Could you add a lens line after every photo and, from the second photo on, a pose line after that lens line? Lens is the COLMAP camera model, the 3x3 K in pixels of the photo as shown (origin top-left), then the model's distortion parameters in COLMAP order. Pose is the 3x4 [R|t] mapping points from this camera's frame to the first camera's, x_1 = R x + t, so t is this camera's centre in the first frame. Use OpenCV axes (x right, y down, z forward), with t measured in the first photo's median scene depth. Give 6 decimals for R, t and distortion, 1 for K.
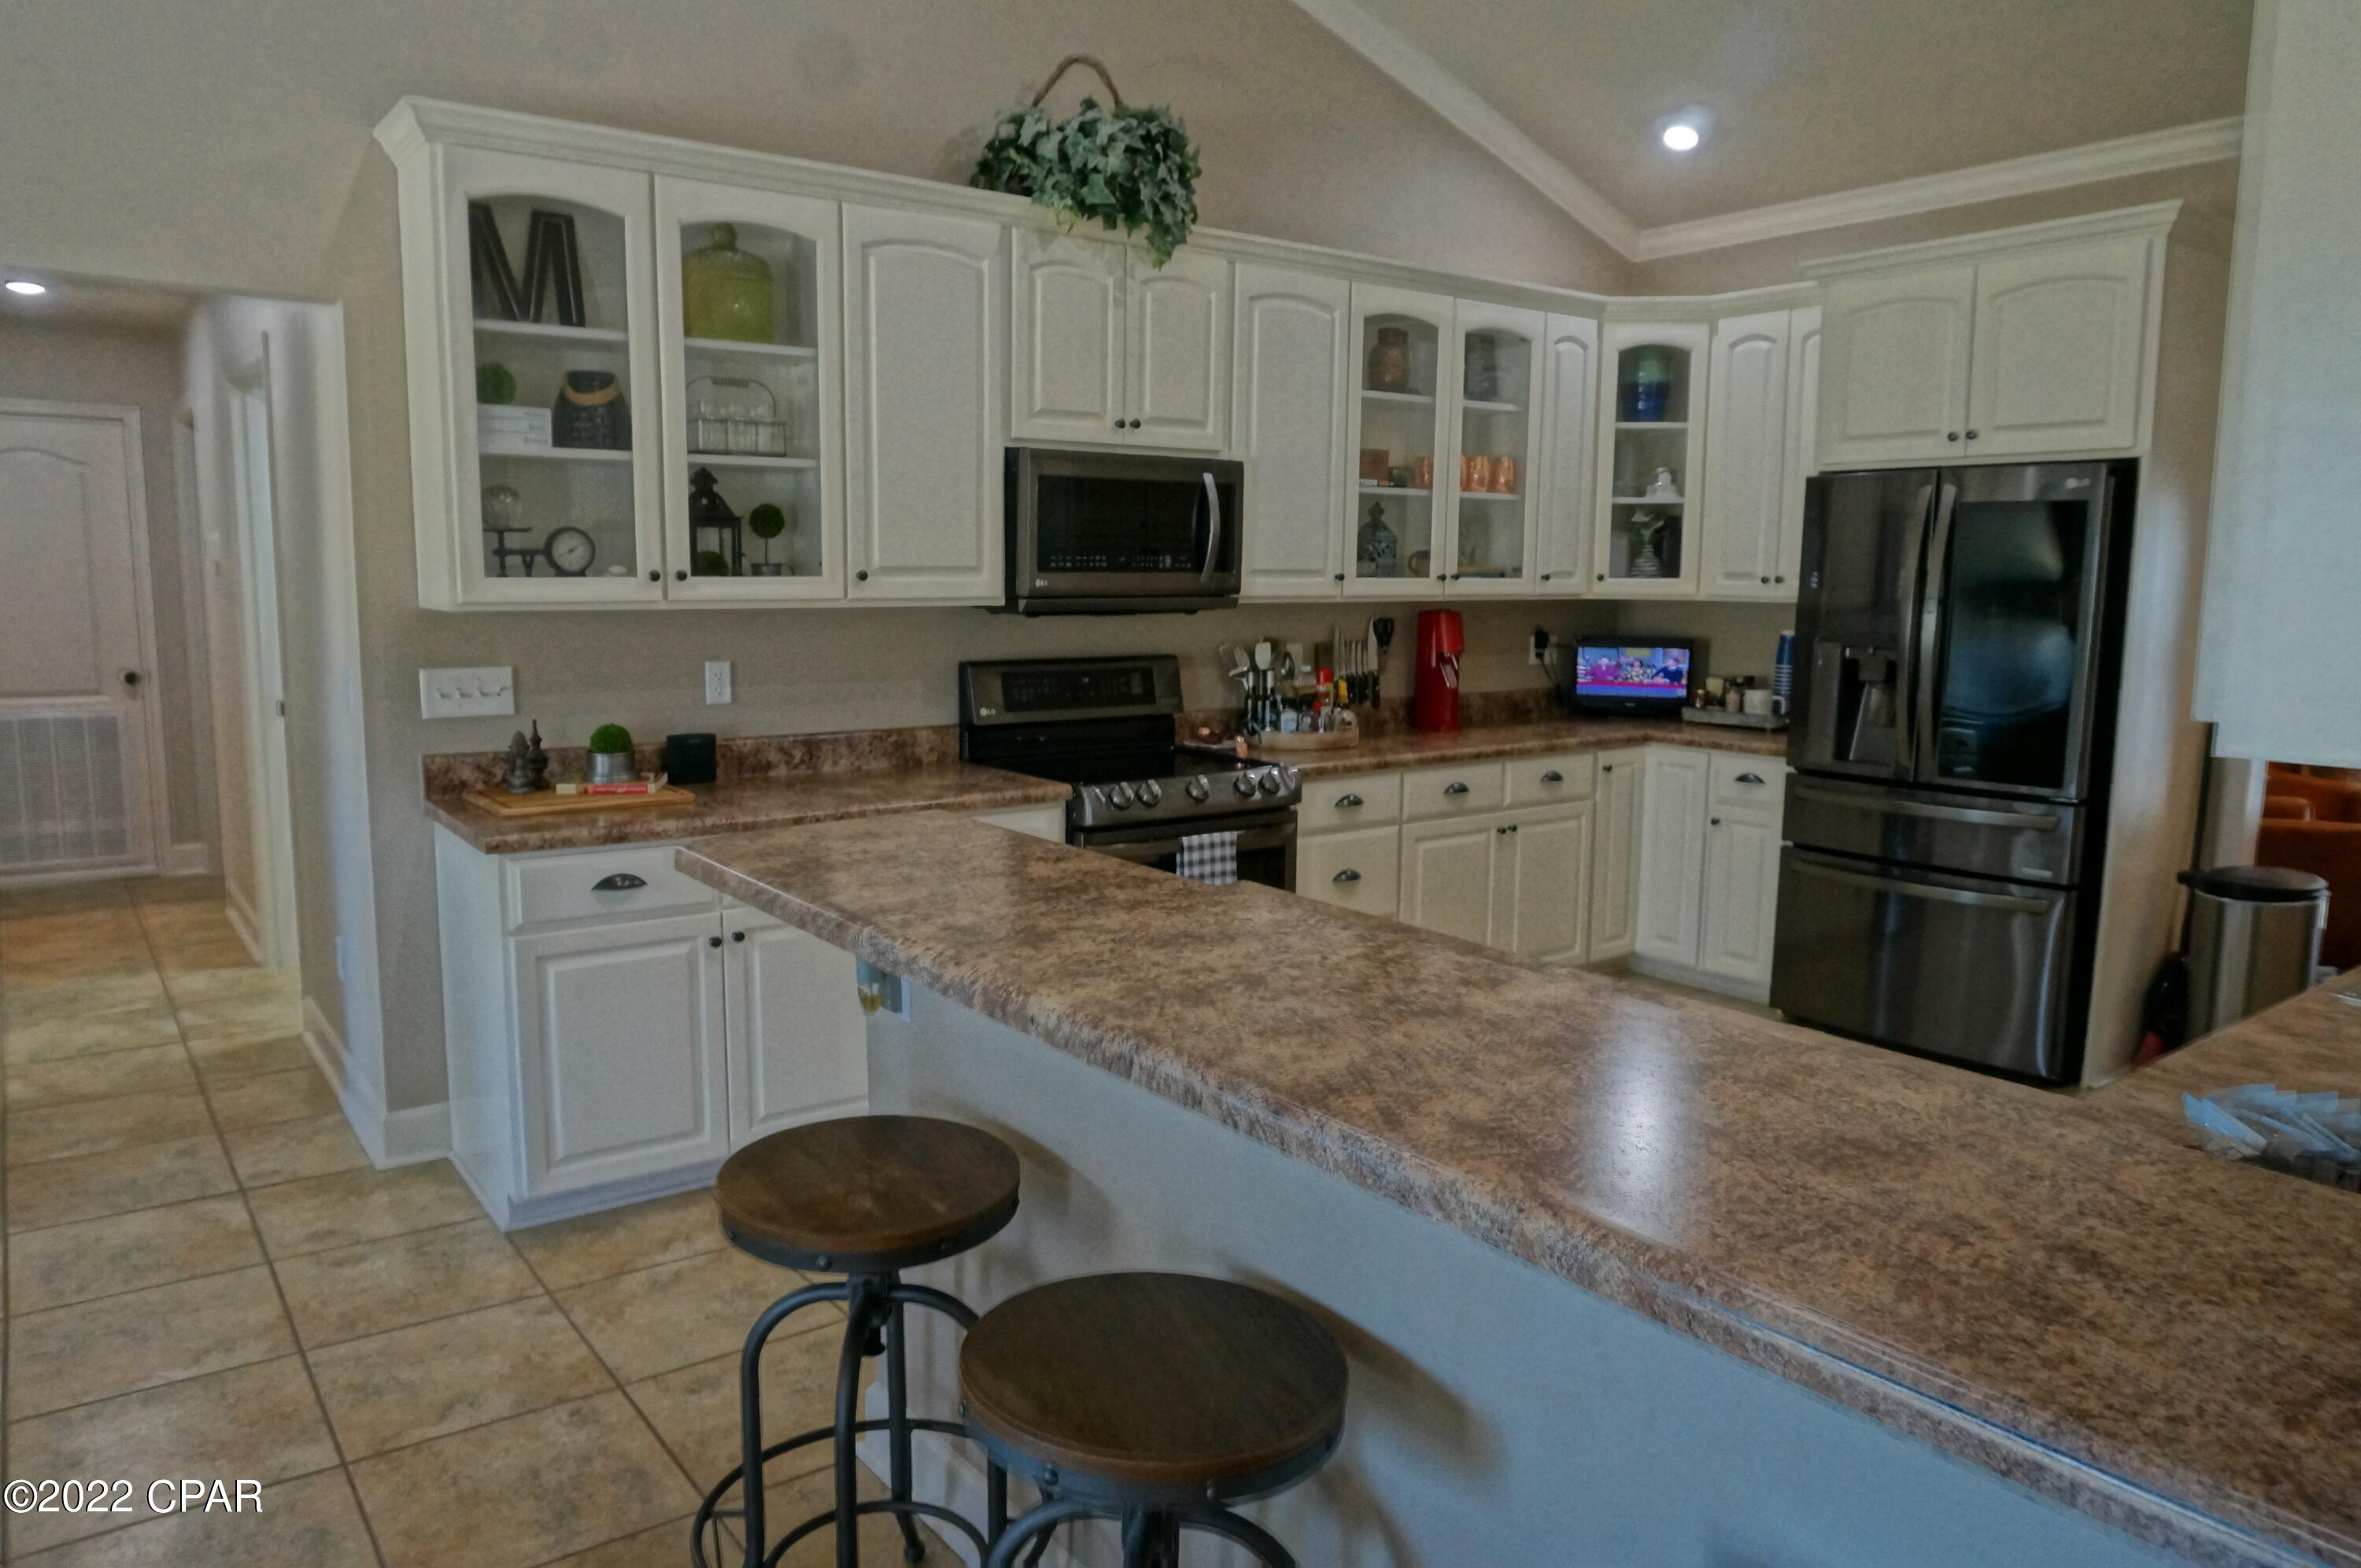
lens RADIAL K [[1573.3, 0, 1175.0], [0, 1573.3, 780.8], [0, 0, 1]] dist [-0.041487, 0.025194]
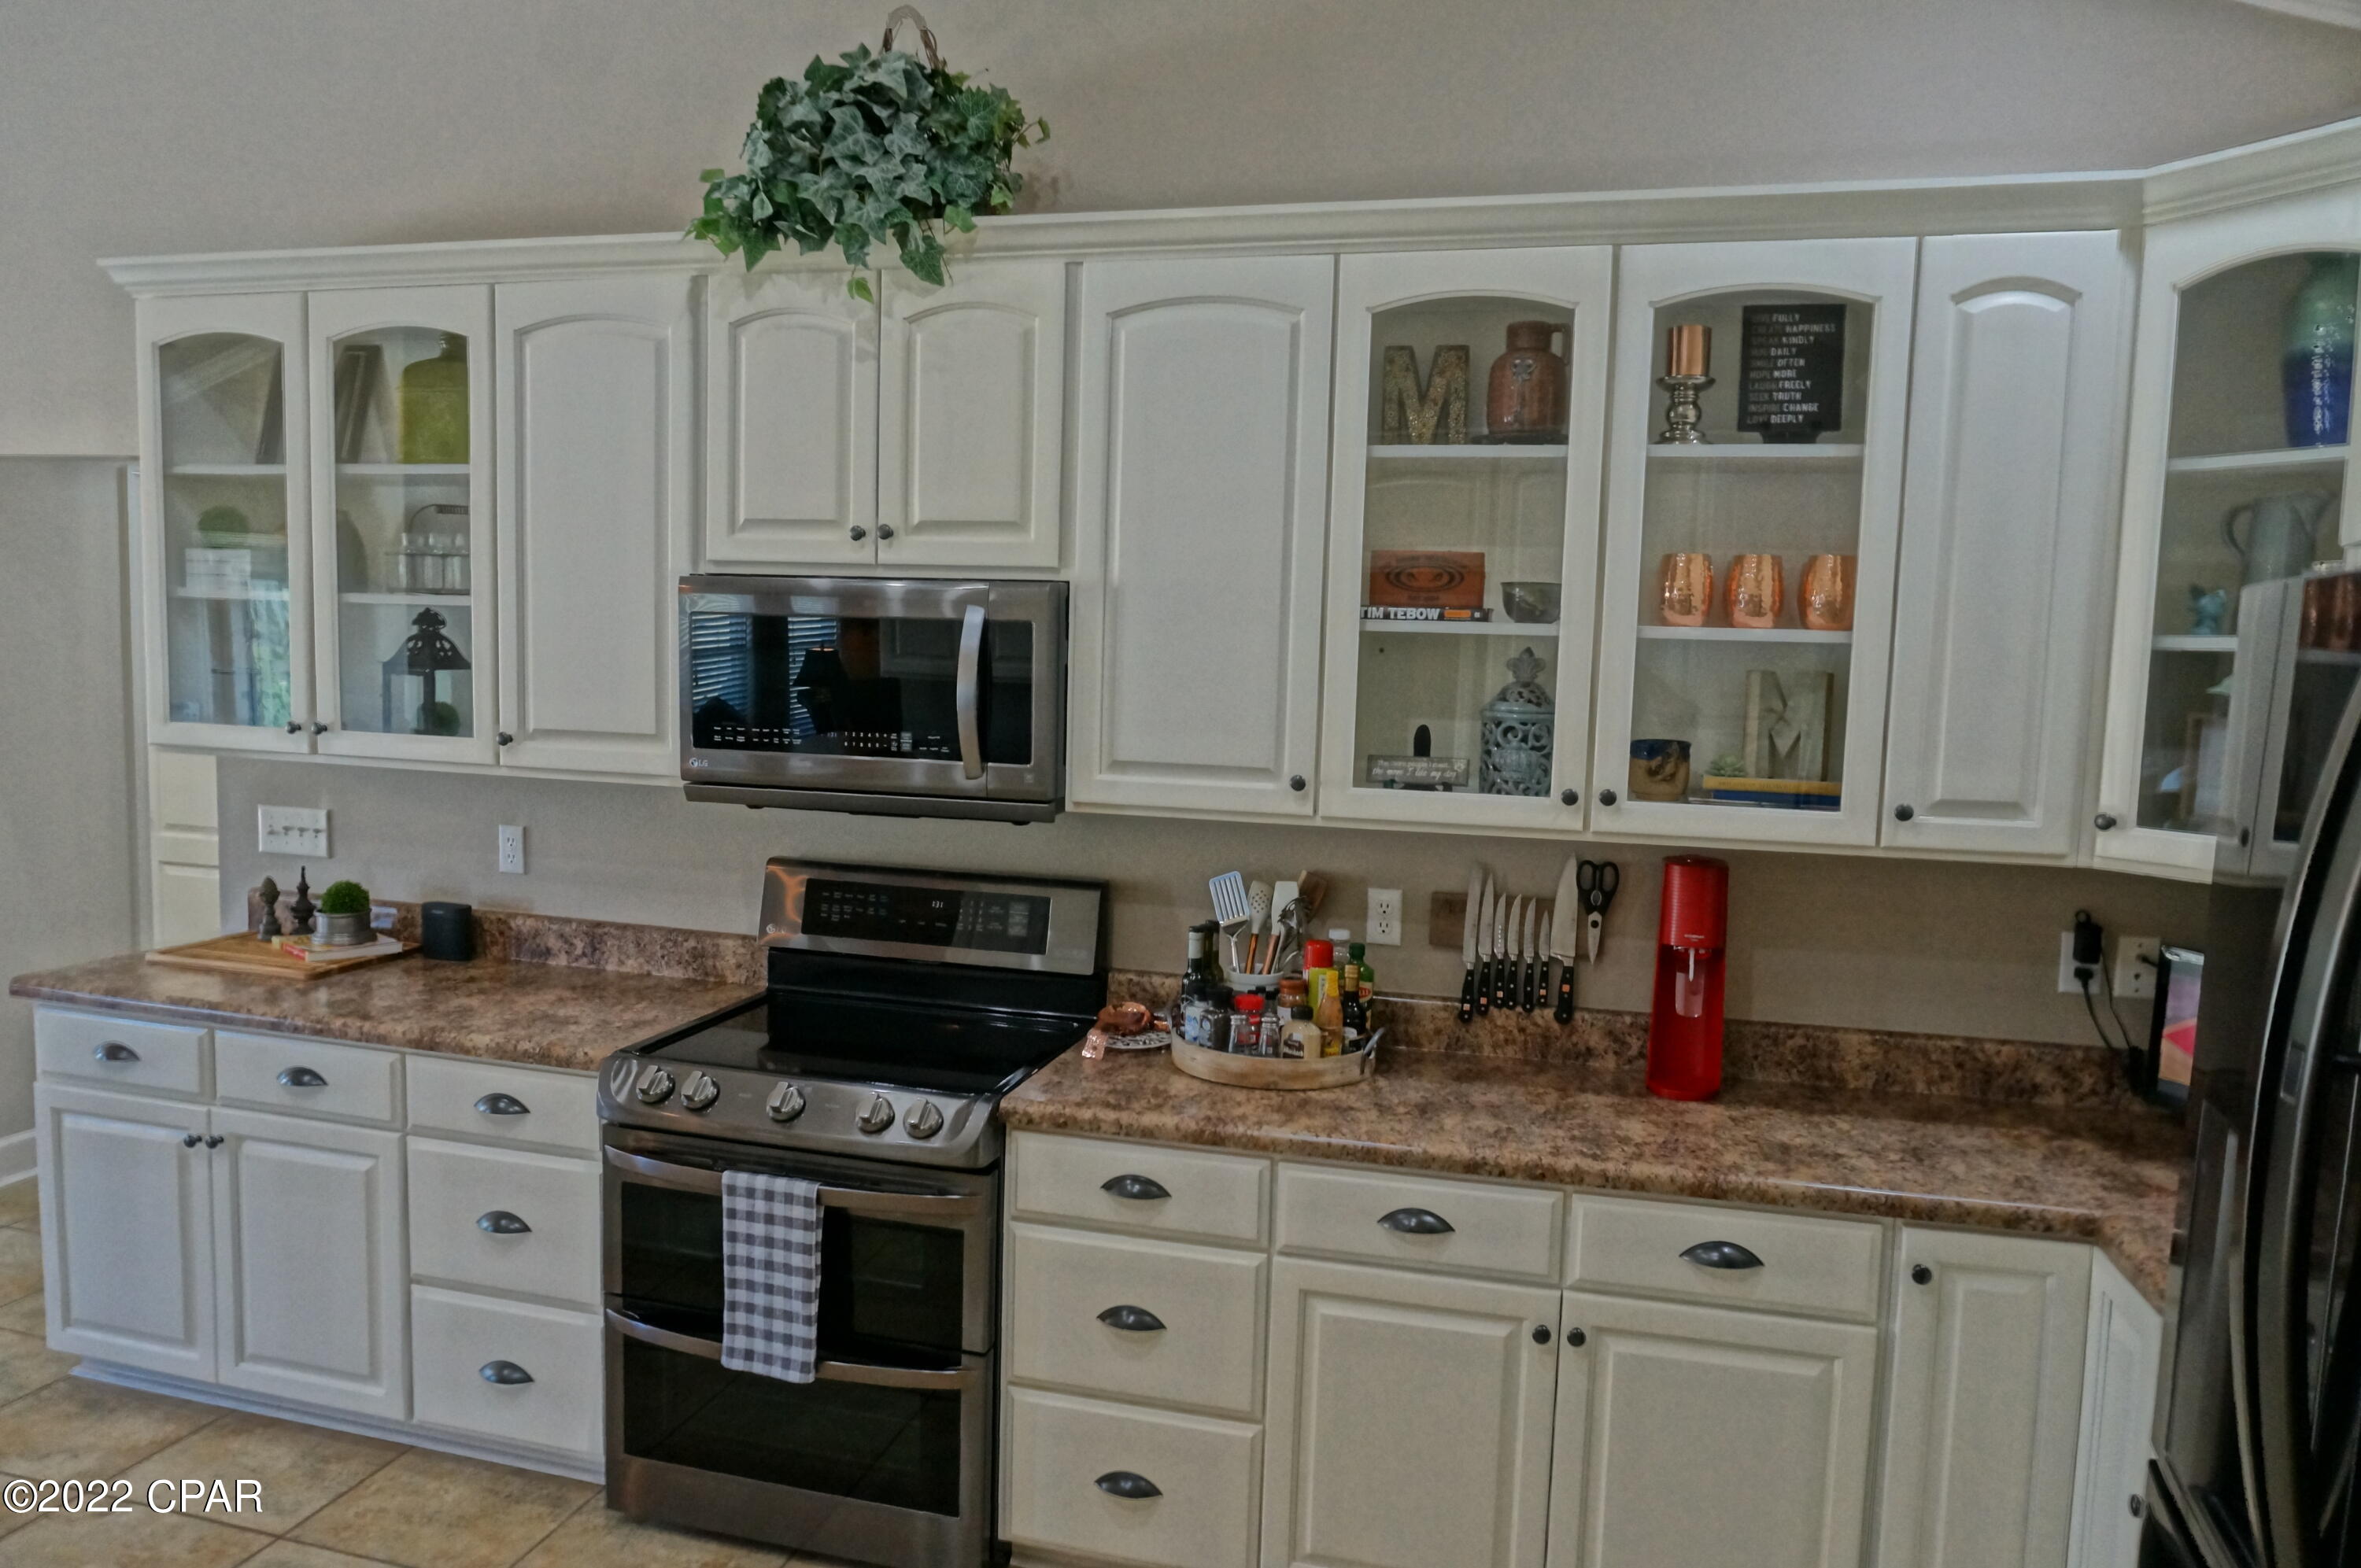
lens RADIAL K [[1573.3, 0, 1183.1], [0, 1573.3, 788.1], [0, 0, 1]] dist [-0.041487, 0.025194]
pose [[0.614141, 0.082905, -0.784830, 0.580224], [-0.133823, 0.991005, -0.000034, -0.136890], [0.777768, 0.105050, 0.619711, 0.696721]]
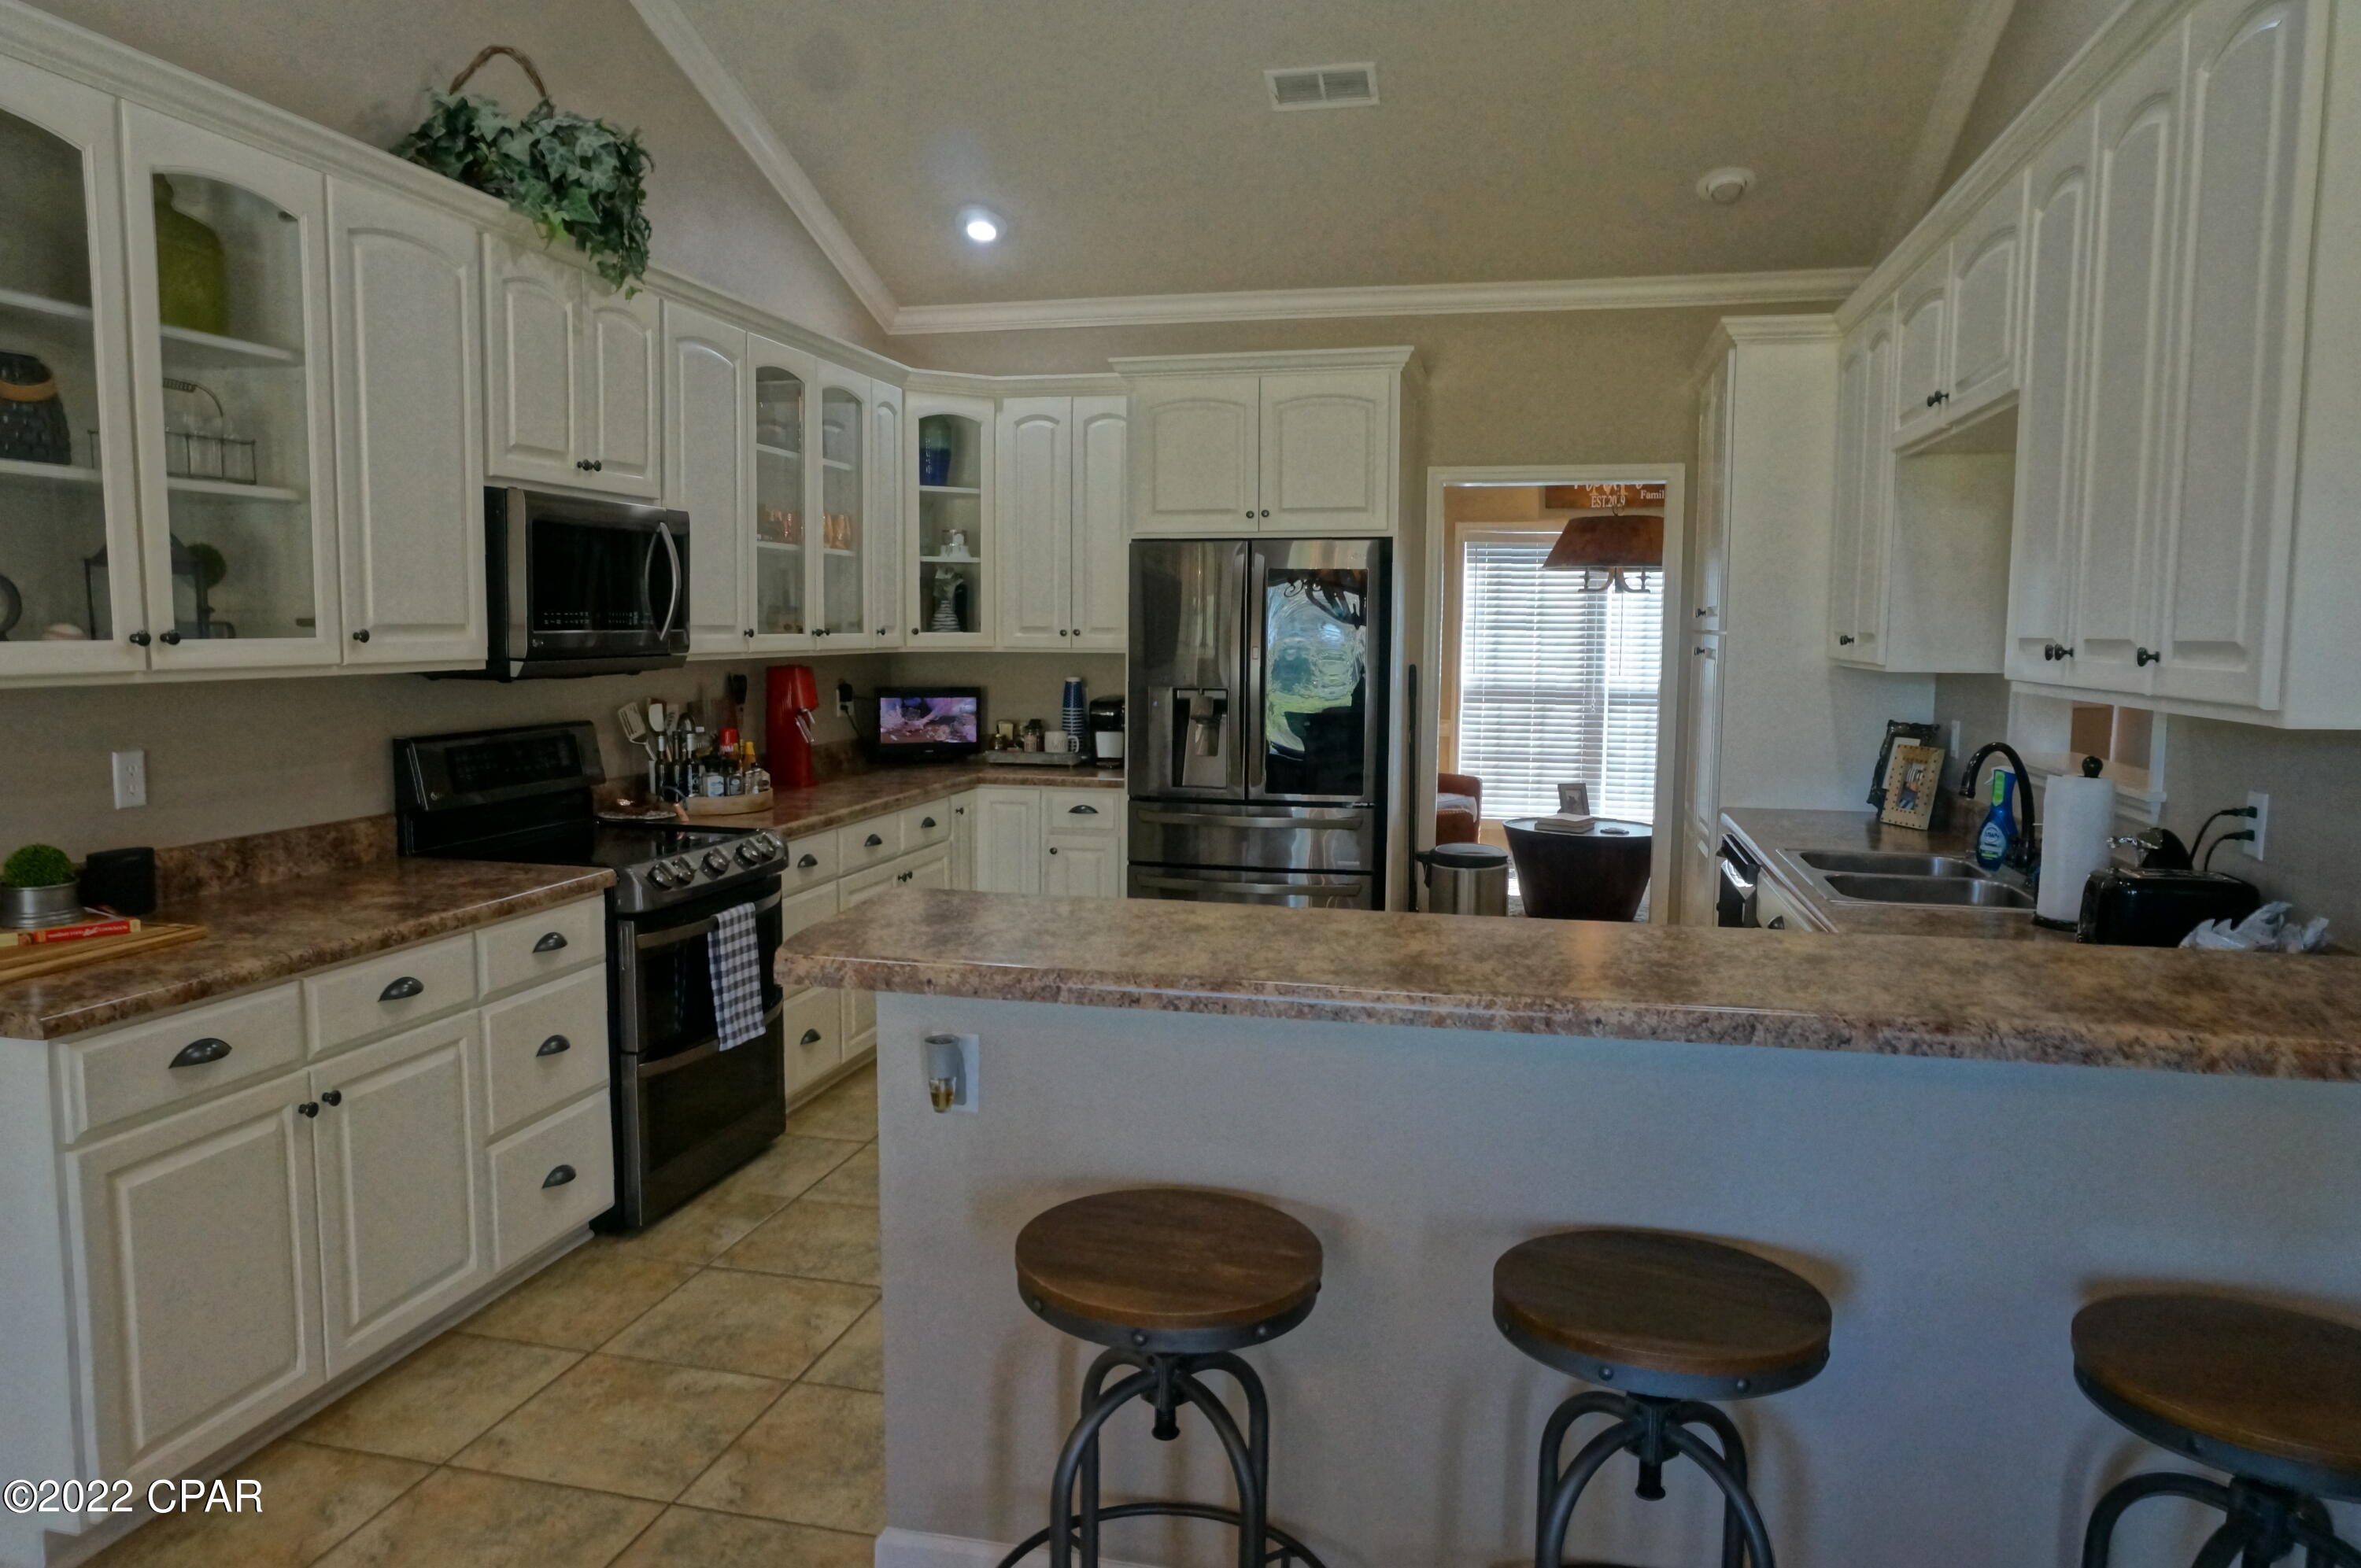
lens RADIAL K [[1573.3, 0, 1181.5], [0, 1573.3, 789.2], [0, 0, 1]] dist [-0.041487, 0.025194]
pose [[0.762094, -0.068703, 0.643811, -0.359616], [0.086171, 0.996271, 0.004313, -0.016736], [-0.641706, 0.052191, 0.765173, 0.104165]]
